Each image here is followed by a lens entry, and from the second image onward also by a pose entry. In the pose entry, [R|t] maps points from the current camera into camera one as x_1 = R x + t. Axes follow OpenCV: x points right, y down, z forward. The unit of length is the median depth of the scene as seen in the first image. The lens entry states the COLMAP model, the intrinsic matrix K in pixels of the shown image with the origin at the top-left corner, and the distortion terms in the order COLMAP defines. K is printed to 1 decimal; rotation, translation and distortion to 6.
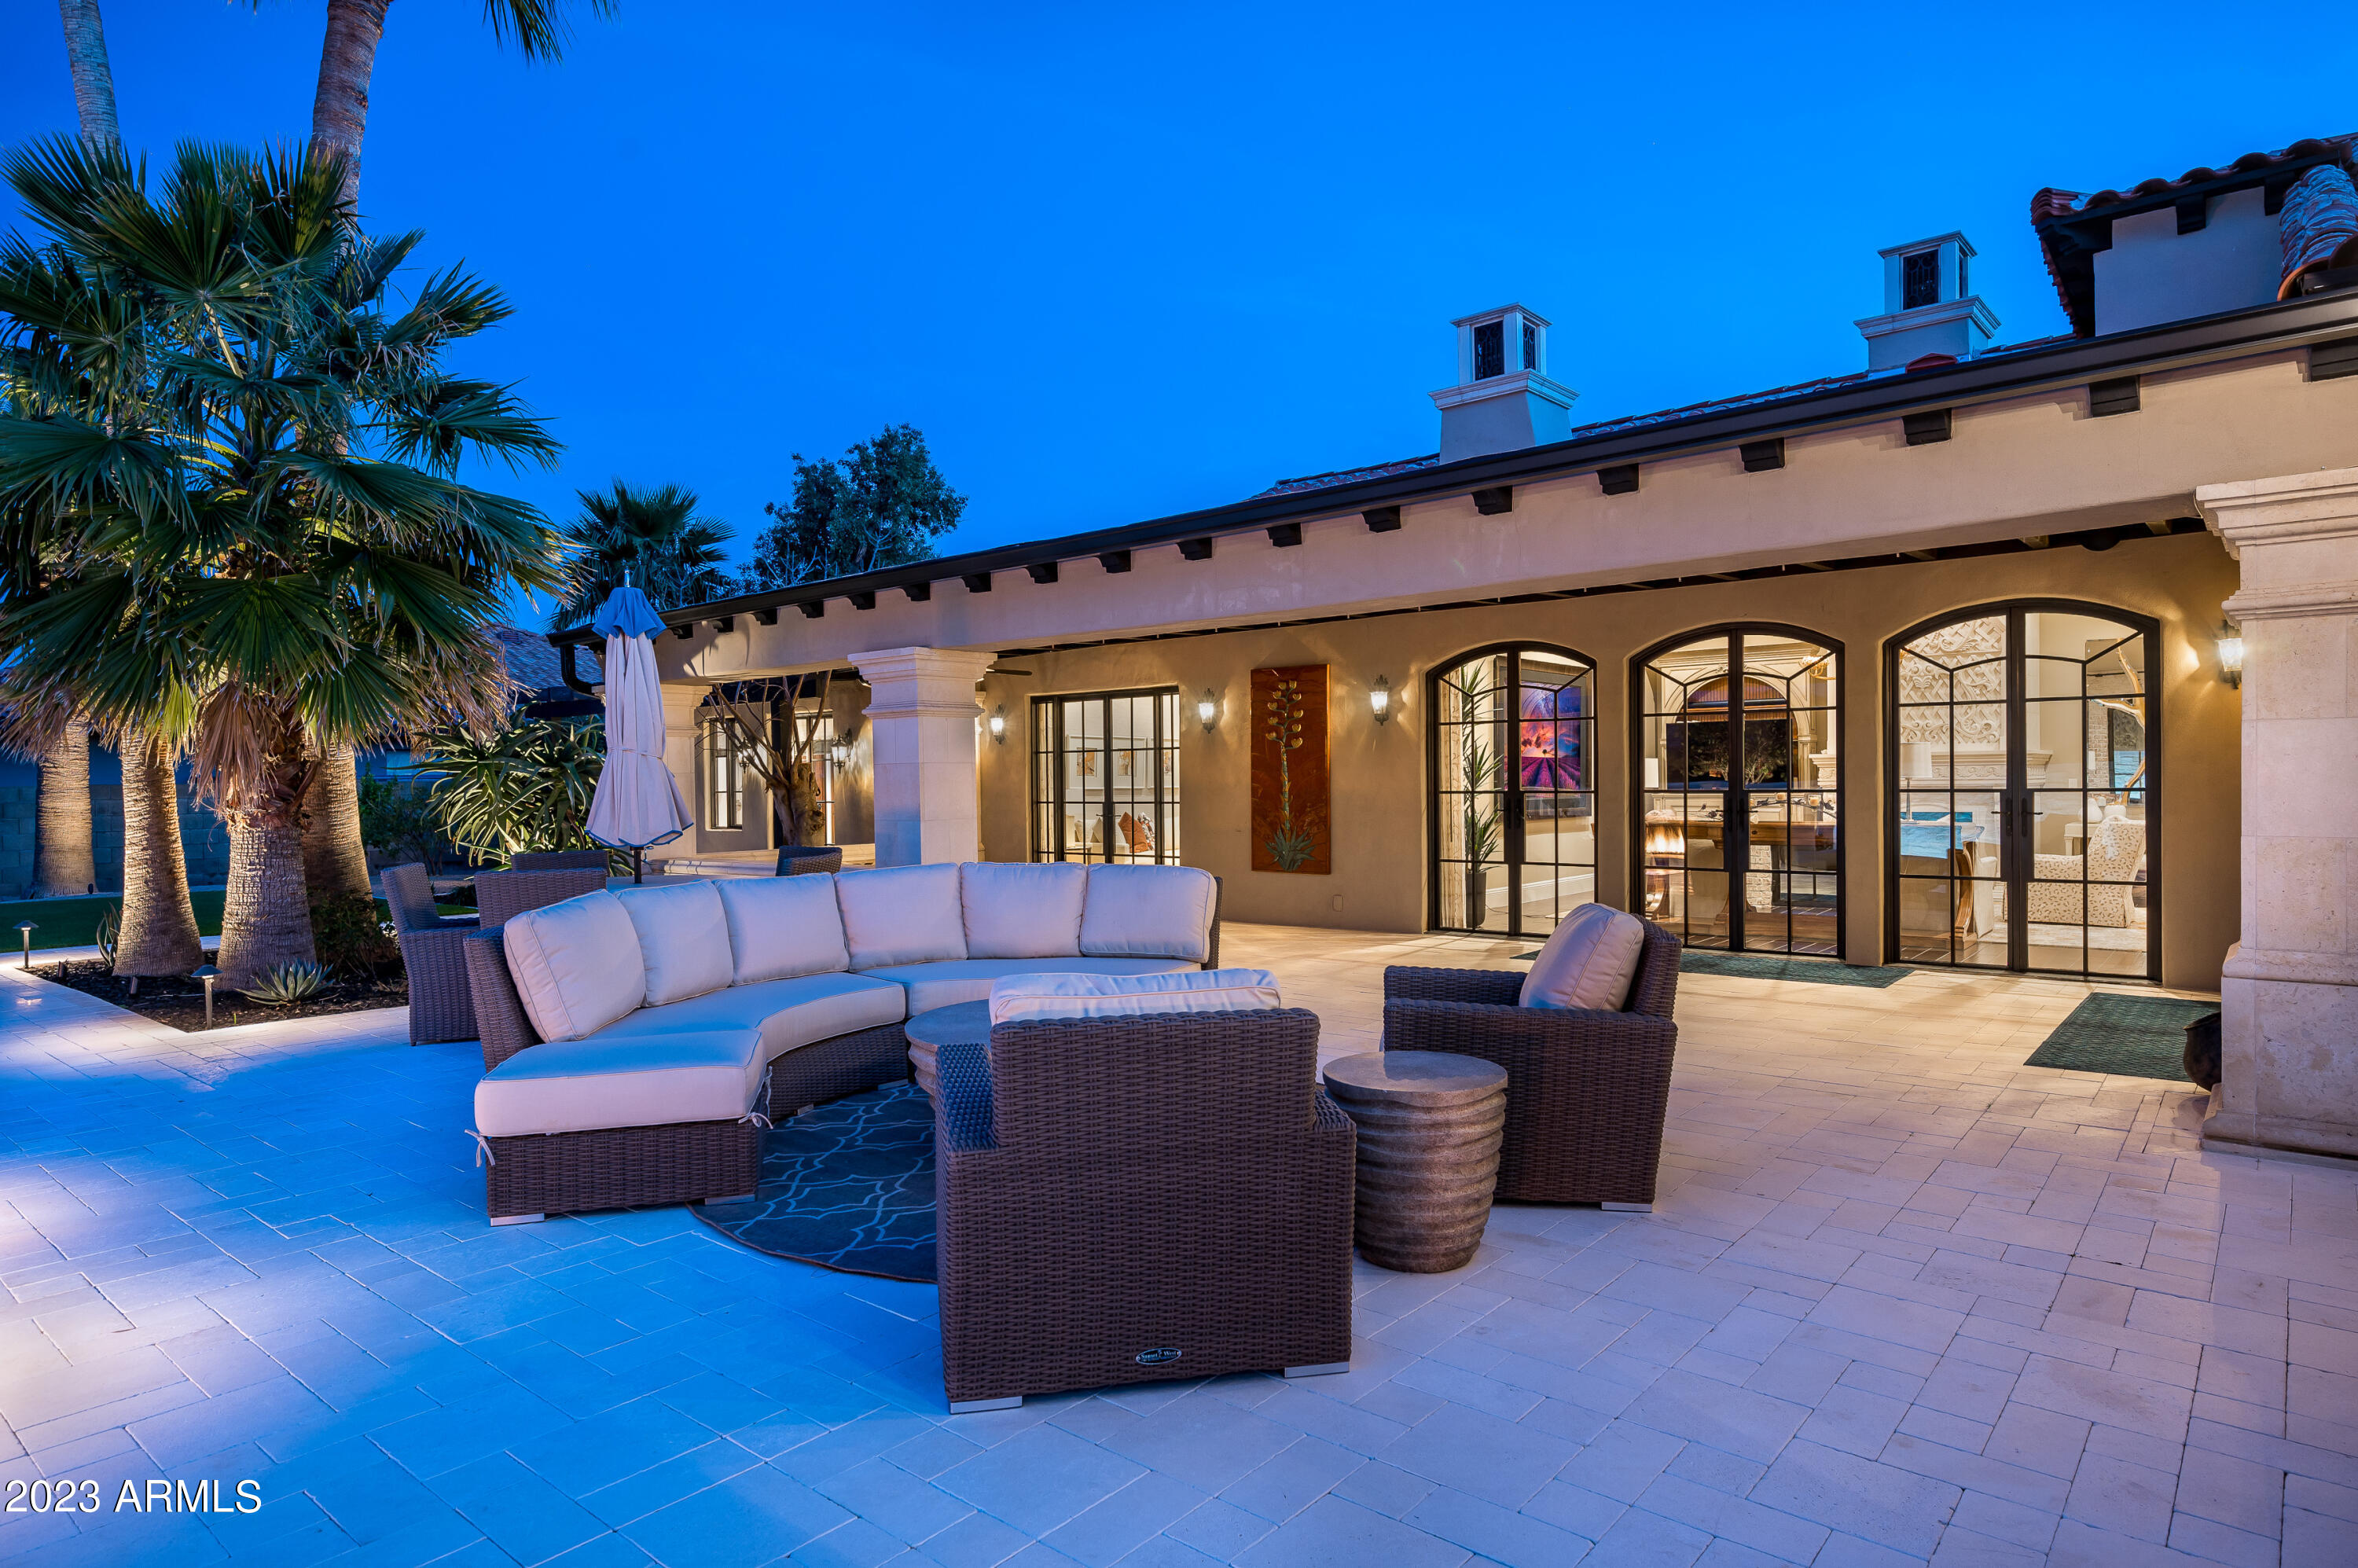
lens RADIAL K [[1339.2, 0, 1186.6], [0, 1339.2, 781.8], [0, 0, 1]] dist [-0.010579, 0.000848]
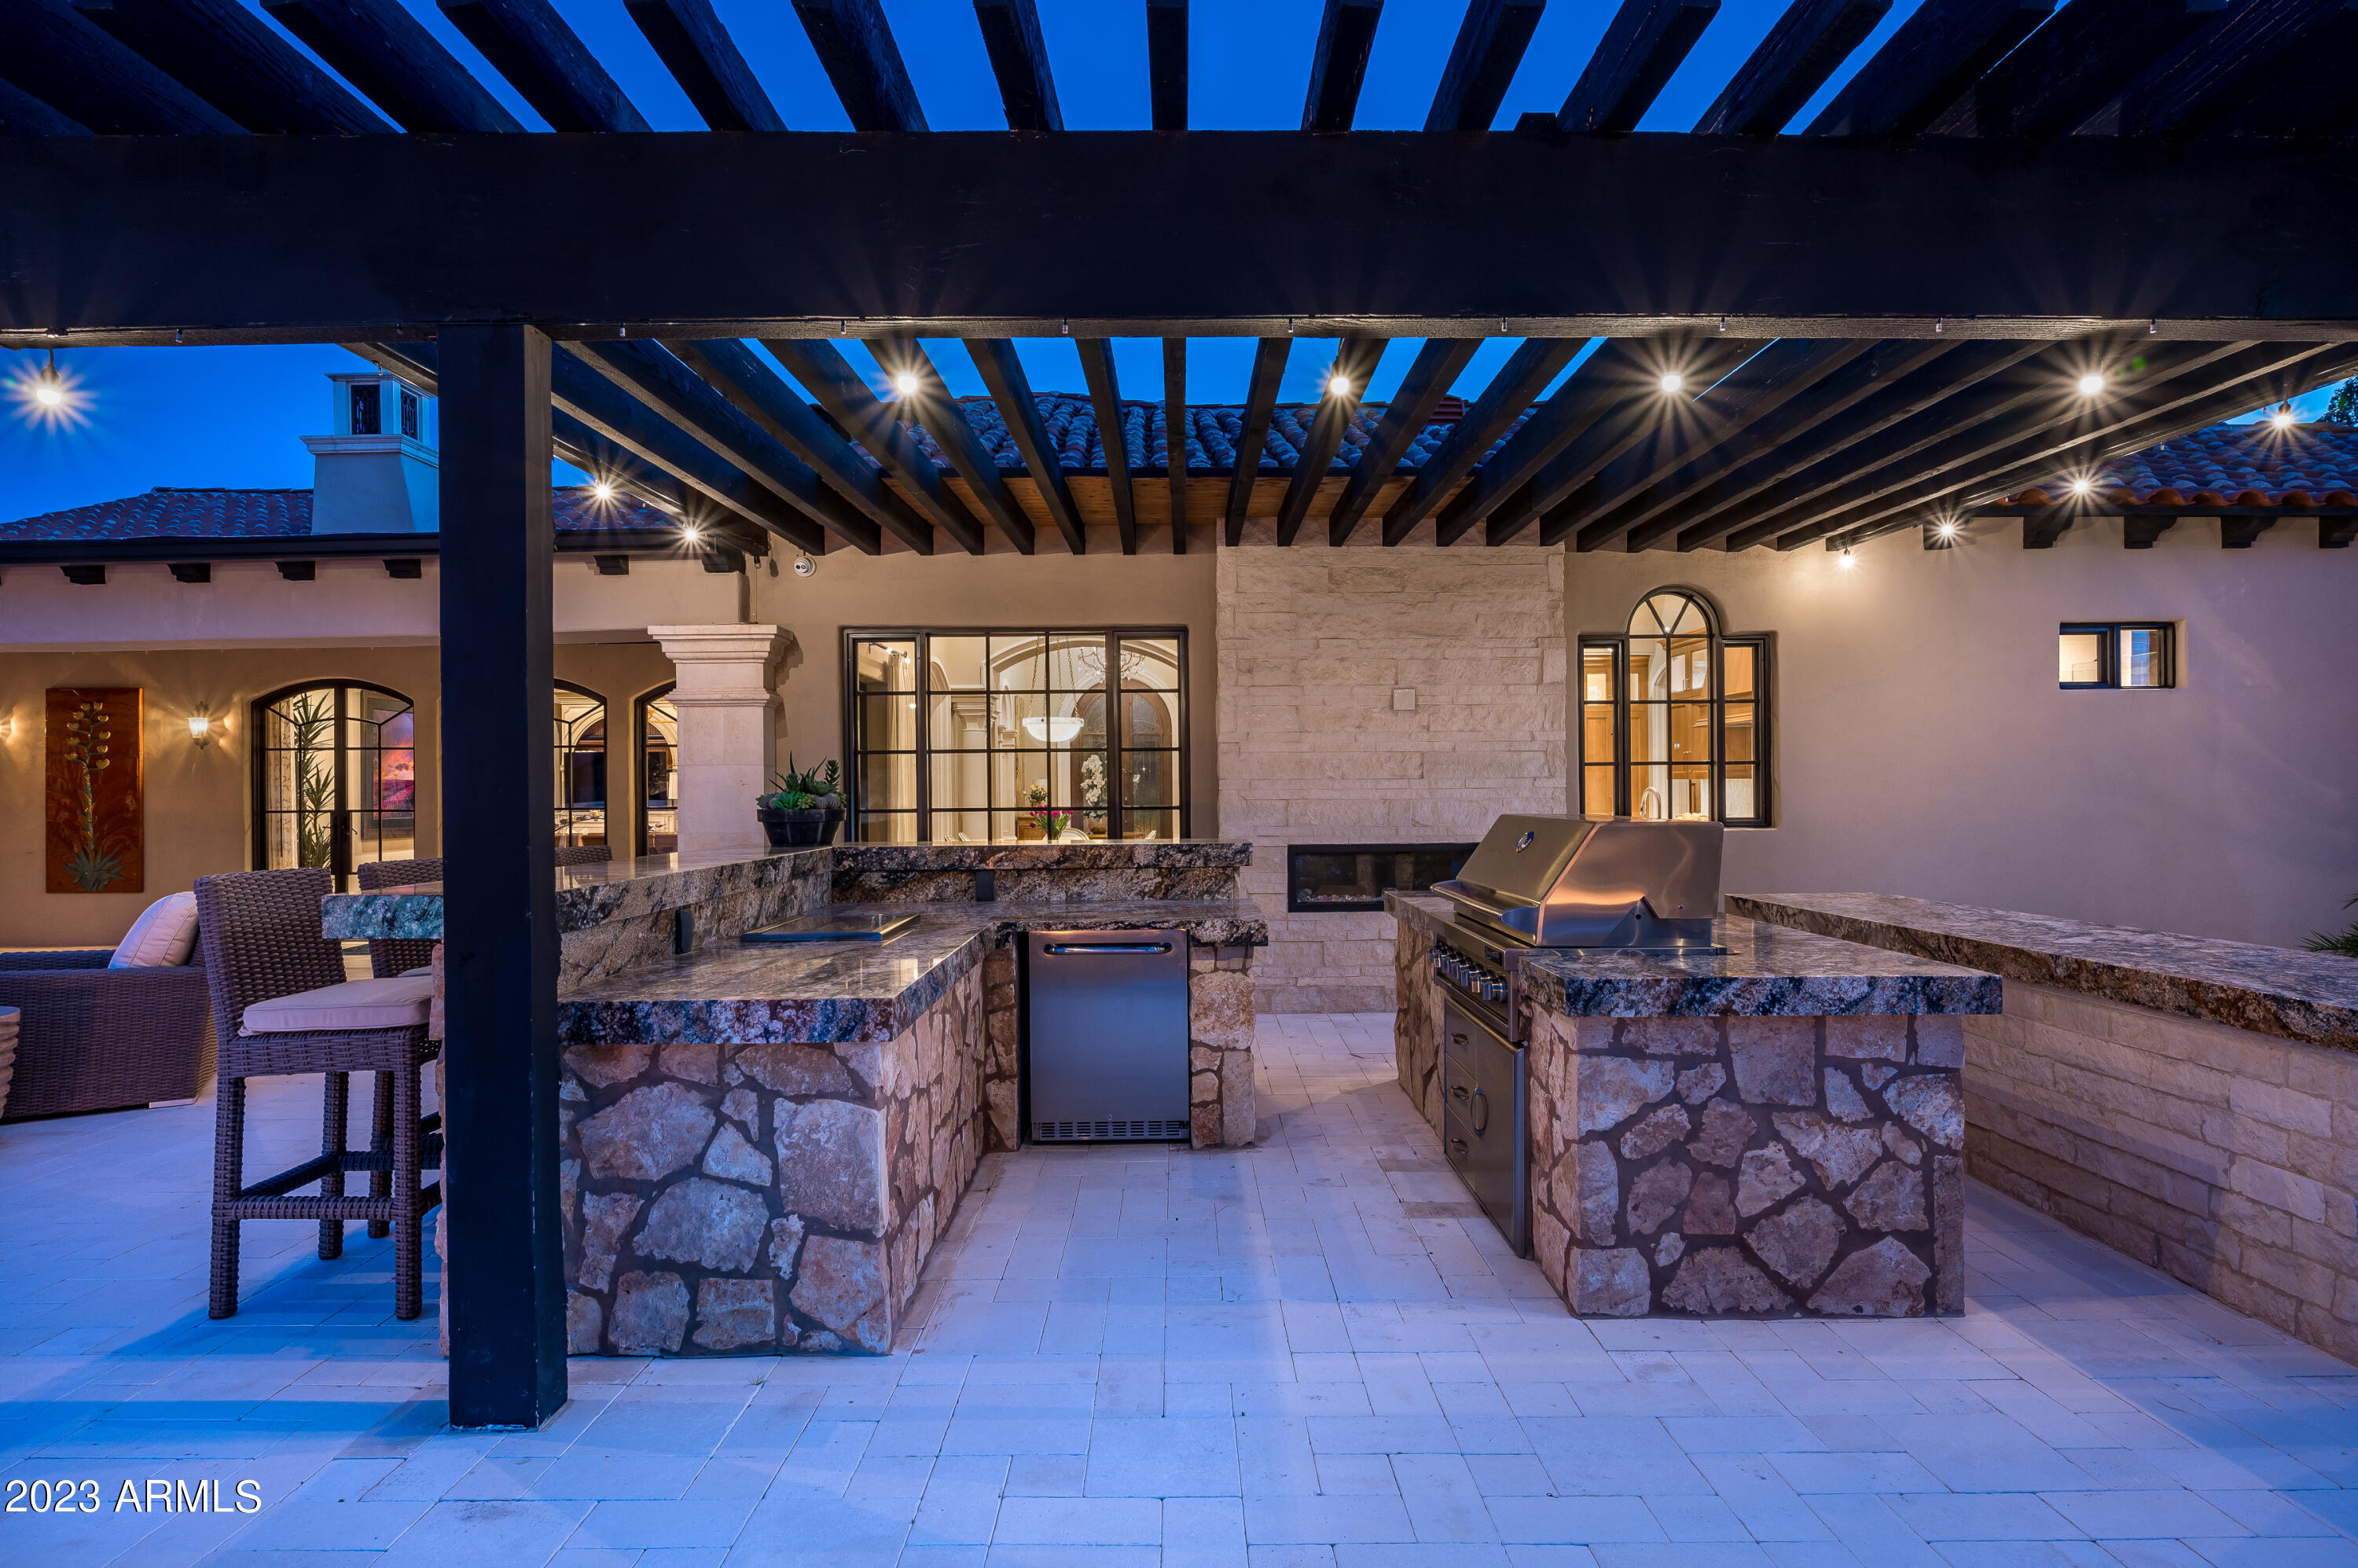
lens RADIAL K [[1215.0, 0, 1179.4], [0, 1215.0, 789.8], [0, 0, 1]] dist [0.001253, 0.000391]
pose [[0.759469, 0.005148, 0.650524, 0.103279], [0.001359, 0.999954, -0.009499, 0.000338], [-0.650543, 0.008098, 0.759427, -0.228222]]
